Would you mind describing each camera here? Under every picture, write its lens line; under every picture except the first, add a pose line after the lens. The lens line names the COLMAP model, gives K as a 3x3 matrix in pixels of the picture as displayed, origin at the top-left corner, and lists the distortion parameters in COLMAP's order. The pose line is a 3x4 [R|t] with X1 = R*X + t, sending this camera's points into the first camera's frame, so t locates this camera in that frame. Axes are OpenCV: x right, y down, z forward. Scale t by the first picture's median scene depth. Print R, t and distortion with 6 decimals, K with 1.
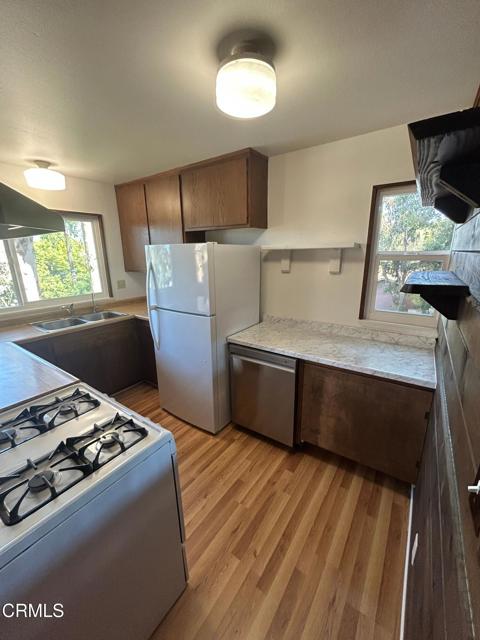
lens RADIAL K [[258.1, 0, 240.0], [0, 258.1, 320.0], [0, 0, 1]] dist [-0.002132, -0.000144]
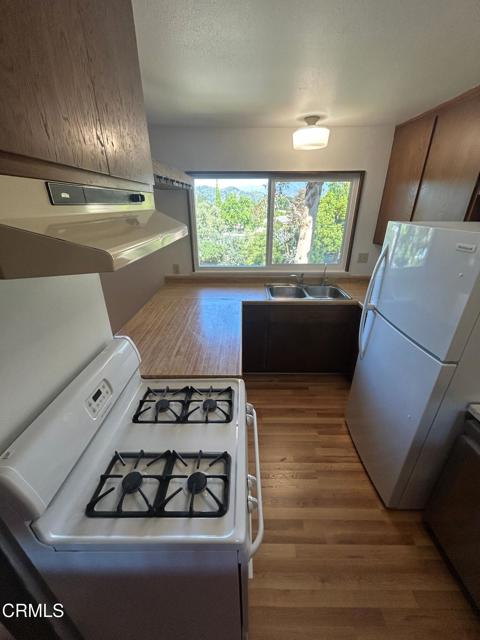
lens RADIAL K [[258.1, 0, 240.0], [0, 258.1, 320.0], [0, 0, 1]] dist [-0.002132, -0.000144]
pose [[0.568358, 0.347641, -0.745731, 0.018636], [-0.211713, 0.937627, 0.275741, -0.139982], [0.795077, 0.001161, 0.606508, 0.246296]]
